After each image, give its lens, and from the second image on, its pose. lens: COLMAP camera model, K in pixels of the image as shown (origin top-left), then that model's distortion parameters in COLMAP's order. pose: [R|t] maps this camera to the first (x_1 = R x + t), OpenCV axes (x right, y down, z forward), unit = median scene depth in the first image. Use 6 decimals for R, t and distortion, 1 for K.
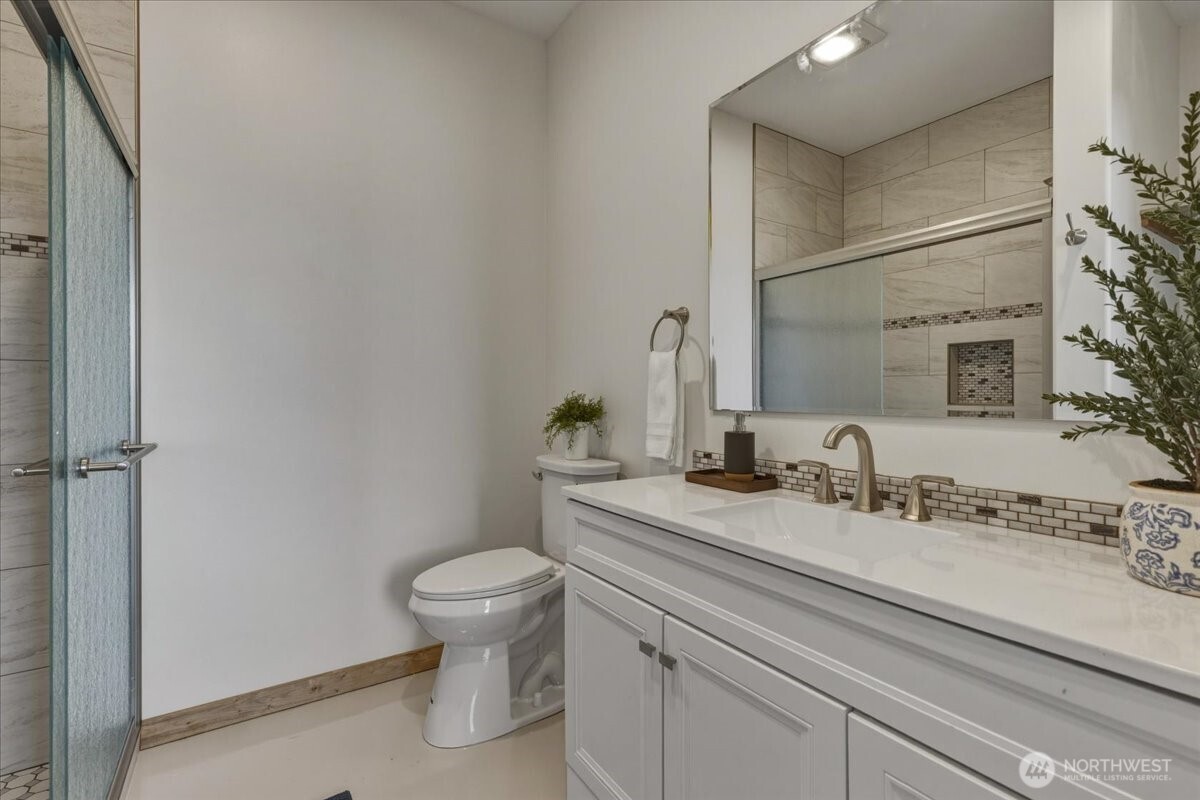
lens RADIAL K [[577.8, 0, 600.9], [0, 577.8, 391.9], [0, 0, 1]] dist [0.001299, -0.000027]
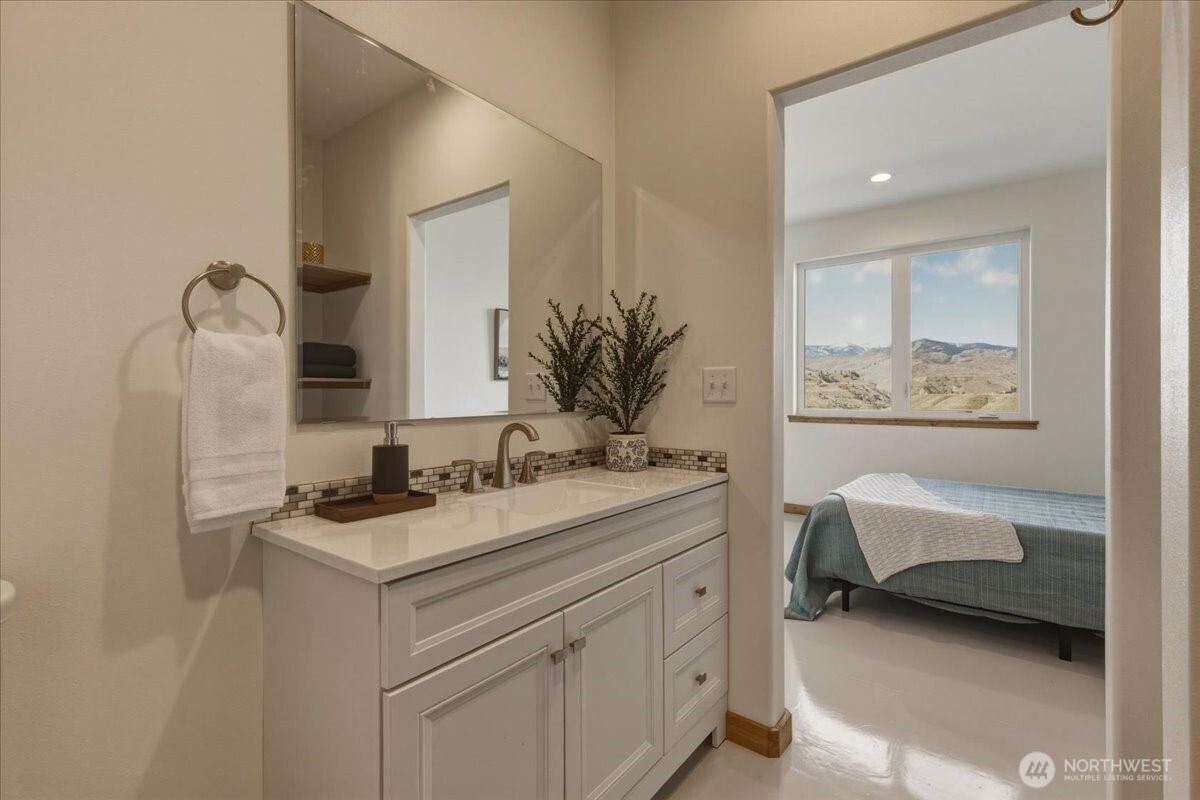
lens RADIAL K [[535.9, 0, 600.0], [0, 535.9, 400.0], [0, 0, 1]] dist [0.000286, -0.001104]
pose [[-0.346552, -0.006434, 0.938009, -0.818085], [0.002367, 0.999967, 0.007733, -0.008106], [-0.938028, 0.004900, -0.346525, 1.255677]]
